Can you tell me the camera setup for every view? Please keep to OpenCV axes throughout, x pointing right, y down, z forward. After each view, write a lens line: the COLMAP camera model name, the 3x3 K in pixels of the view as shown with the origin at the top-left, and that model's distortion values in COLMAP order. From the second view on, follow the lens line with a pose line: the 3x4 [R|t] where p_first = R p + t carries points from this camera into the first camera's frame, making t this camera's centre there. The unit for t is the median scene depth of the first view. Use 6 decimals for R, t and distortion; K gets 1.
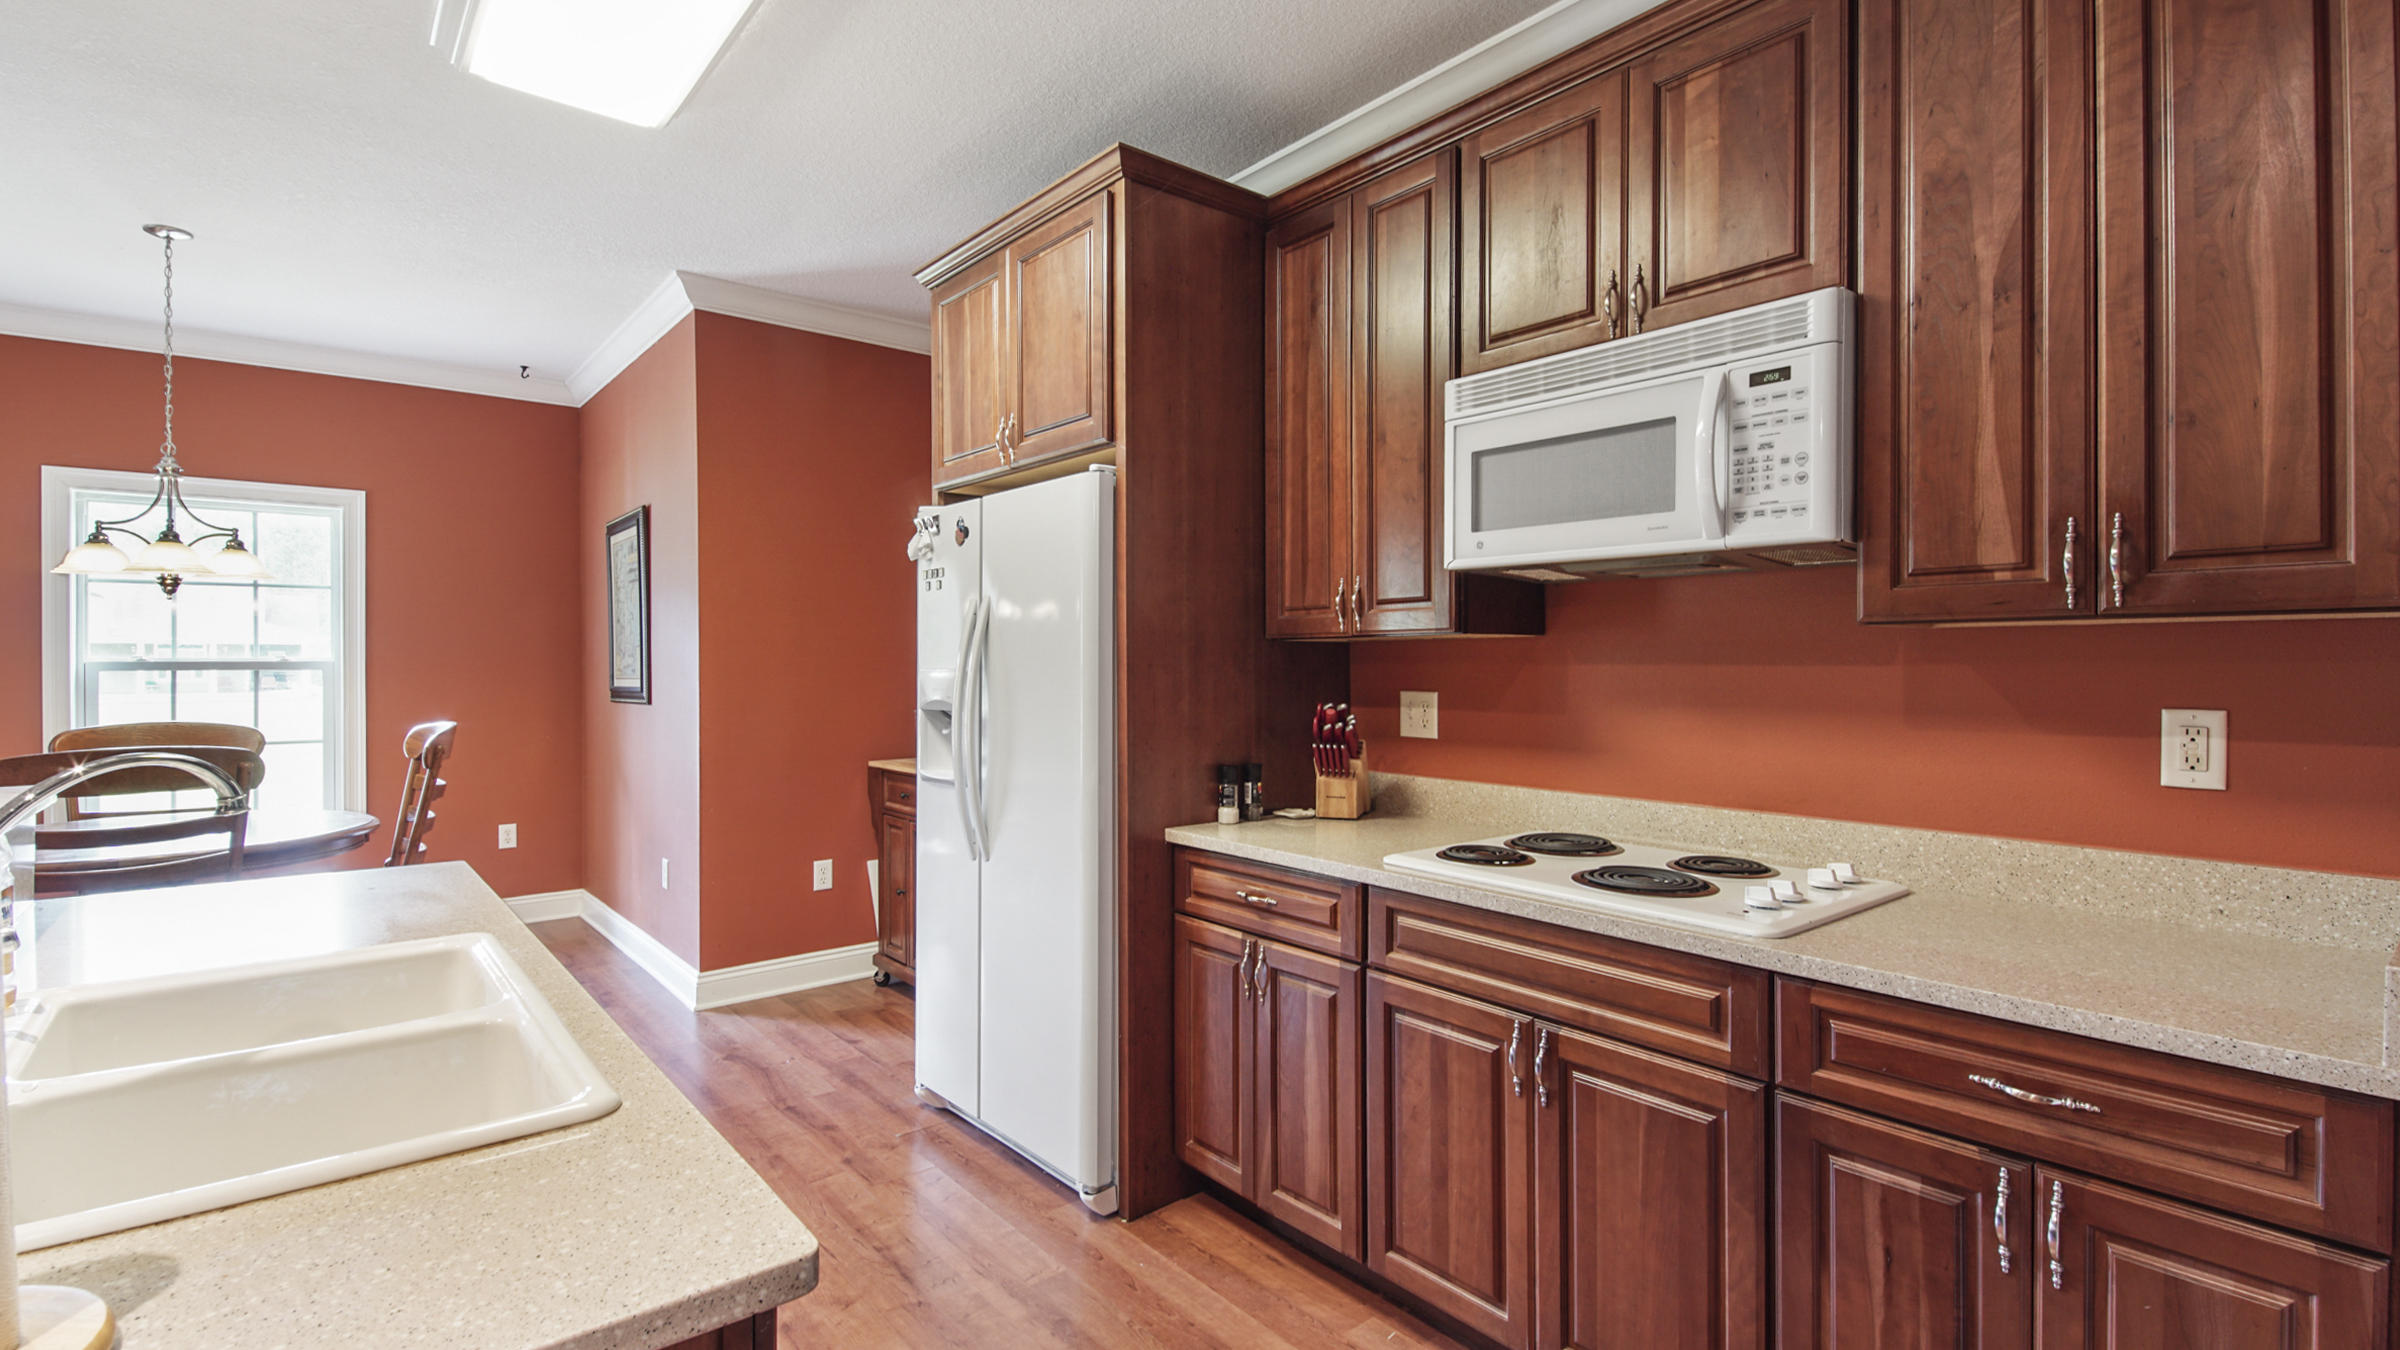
lens RADIAL K [[1093.7, 0, 1194.7], [0, 1093.7, 669.0], [0, 0, 1]] dist [0.027551, -0.016442]
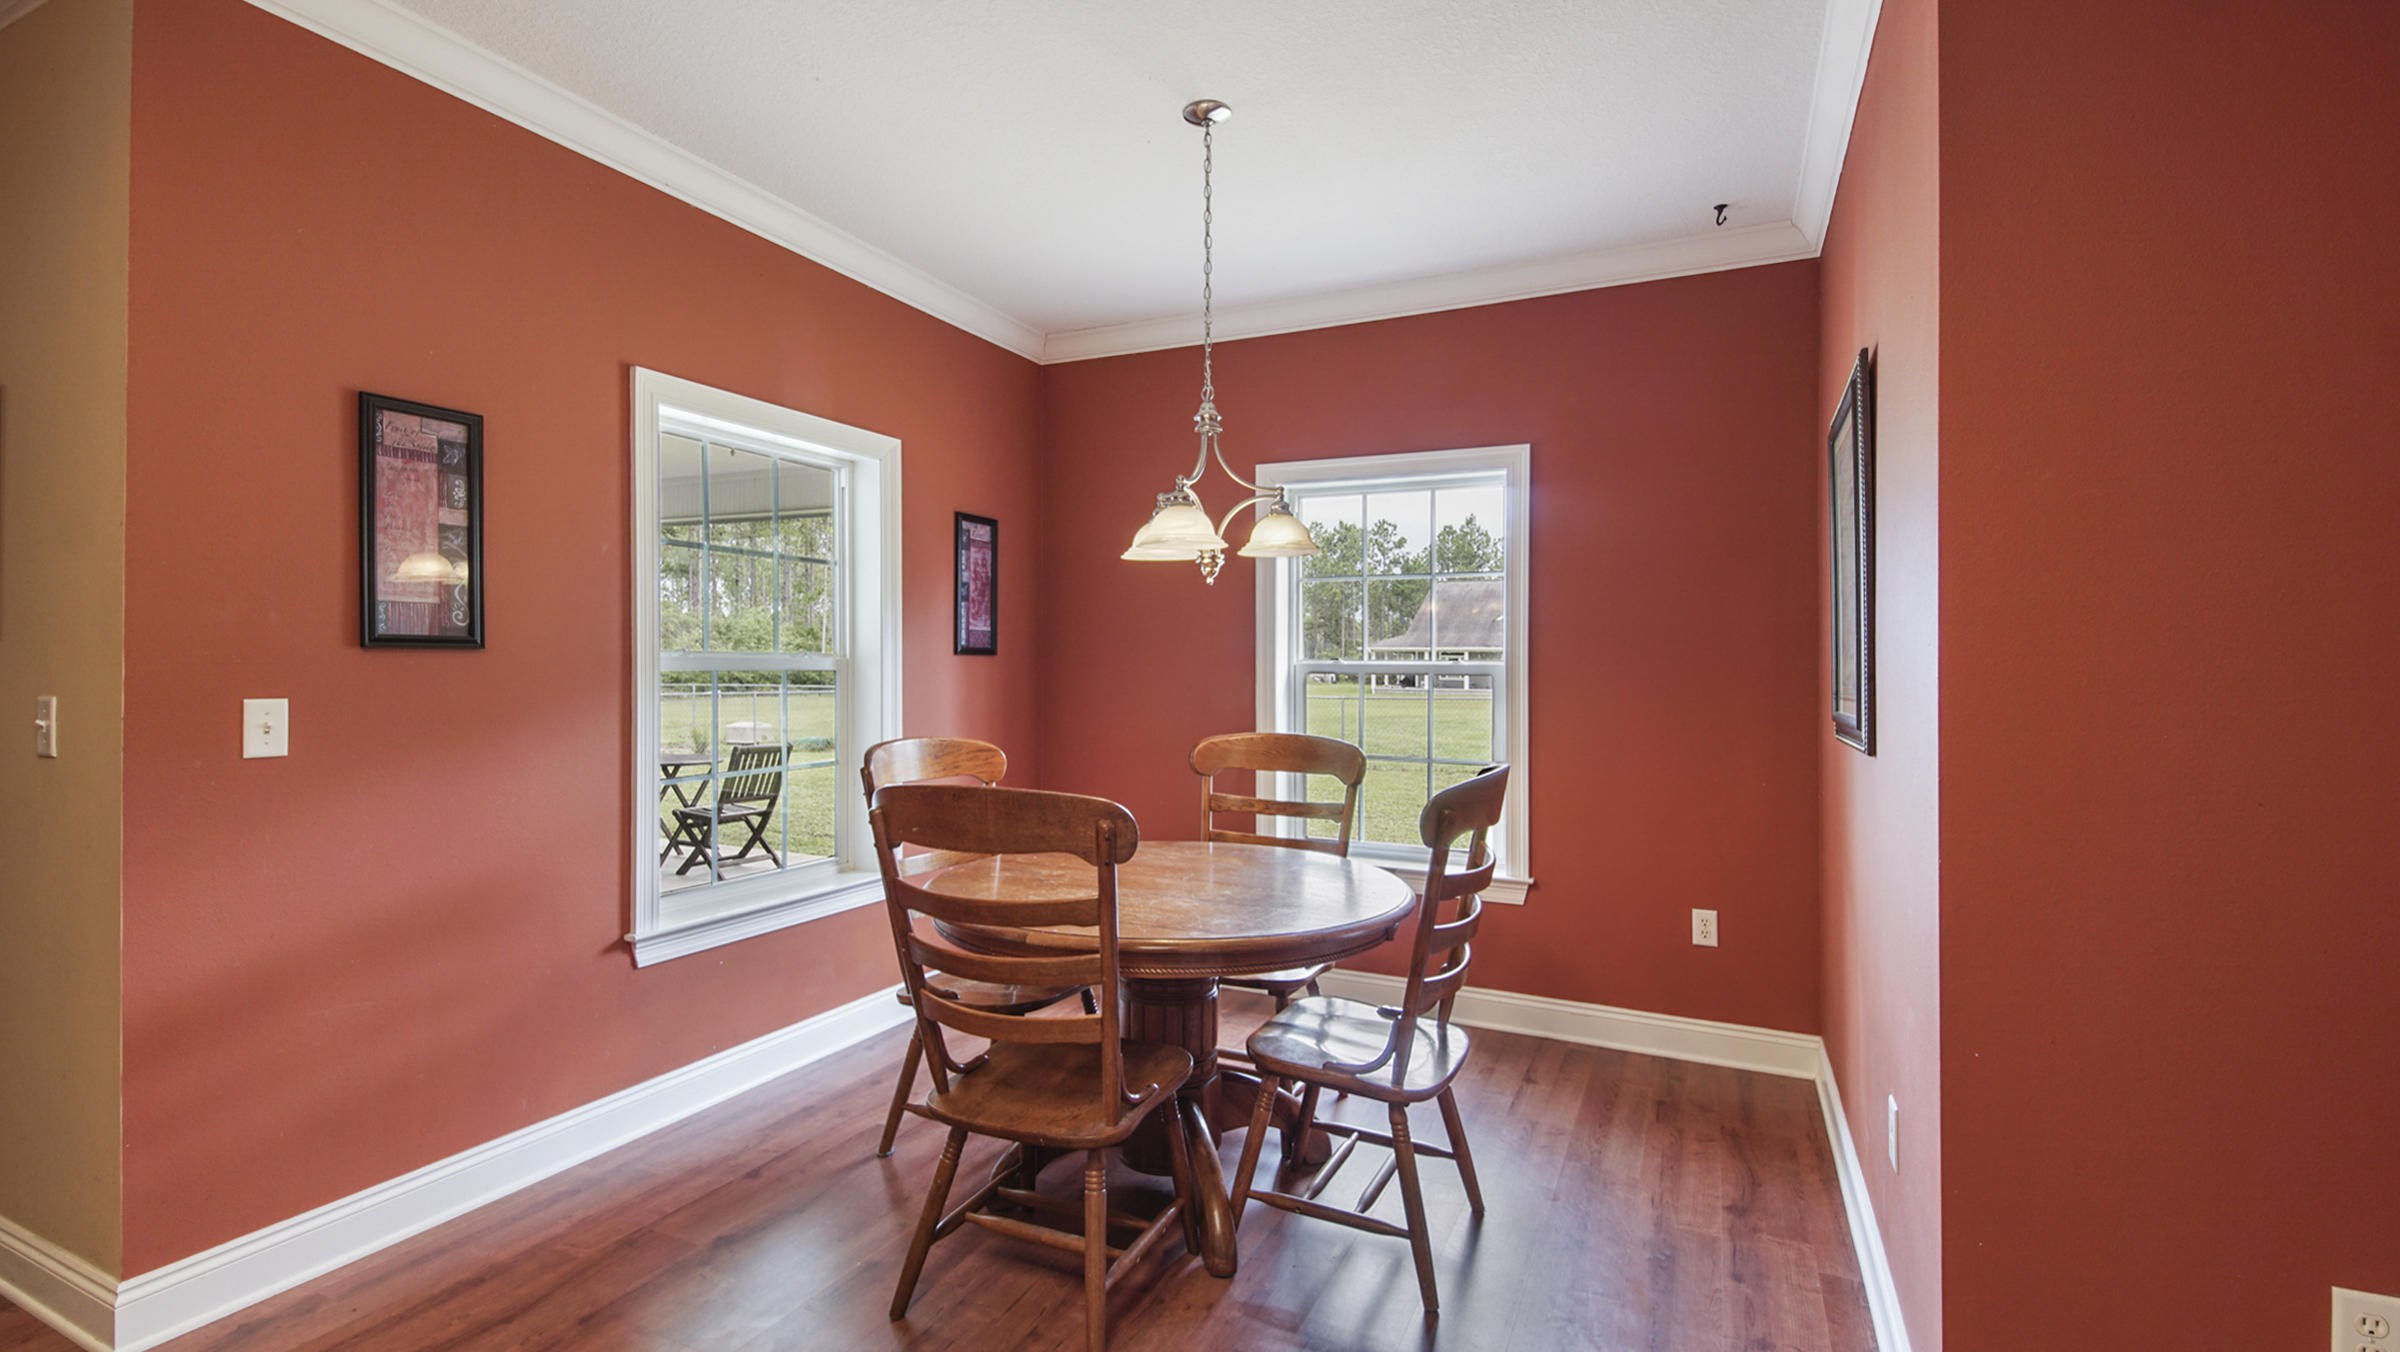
lens RADIAL K [[1093.7, 0, 1194.7], [0, 1093.7, 670.0], [0, 0, 1]] dist [0.027551, -0.016442]
pose [[0.416492, 0.010717, -0.909076, -0.183749], [-0.016847, 0.999850, 0.004069, -0.004333], [0.908983, 0.013620, 0.416610, 0.559433]]
